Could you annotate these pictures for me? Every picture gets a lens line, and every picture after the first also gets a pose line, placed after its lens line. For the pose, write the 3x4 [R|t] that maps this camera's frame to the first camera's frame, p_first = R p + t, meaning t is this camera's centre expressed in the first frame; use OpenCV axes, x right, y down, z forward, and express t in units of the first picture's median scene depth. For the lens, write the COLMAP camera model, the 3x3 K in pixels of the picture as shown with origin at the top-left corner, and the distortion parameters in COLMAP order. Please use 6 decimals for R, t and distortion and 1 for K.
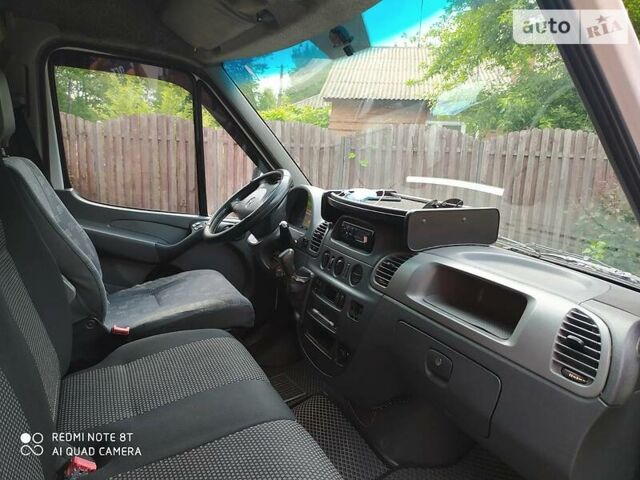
lens RADIAL K [[484.8, 0, 322.2], [0, 484.8, 237.0], [0, 0, 1]] dist [0.045610, -0.039956]
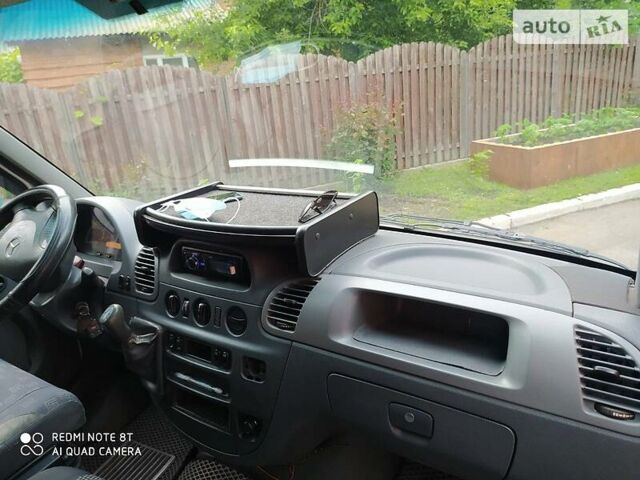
lens RADIAL K [[484.8, 0, 319.1], [0, 484.8, 238.5], [0, 0, 1]] dist [0.045610, -0.039956]
pose [[0.848368, -0.283737, 0.446951, -0.092050], [0.220681, 0.956936, 0.188610, -0.119339], [-0.481219, -0.061377, 0.874449, 0.227105]]
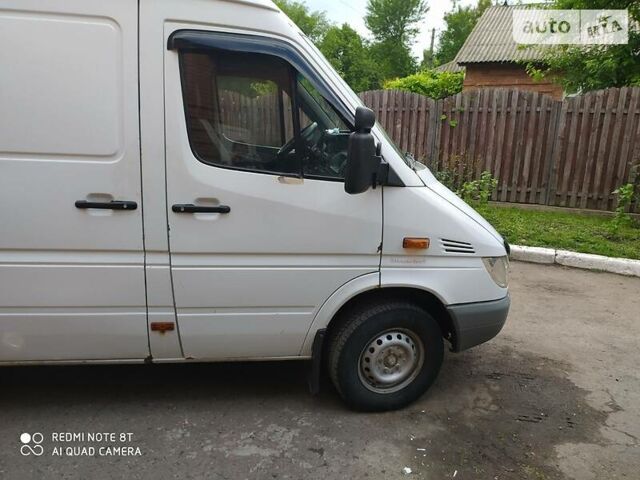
lens RADIAL K [[484.8, 0, 318.4], [0, 484.8, 244.5], [0, 0, 1]] dist [0.045610, -0.039956]
pose [[0.945507, 0.060291, -0.319970, 0.646060], [-0.034262, 0.995674, 0.086369, 0.203285], [0.323793, -0.070699, 0.943483, -1.003626]]
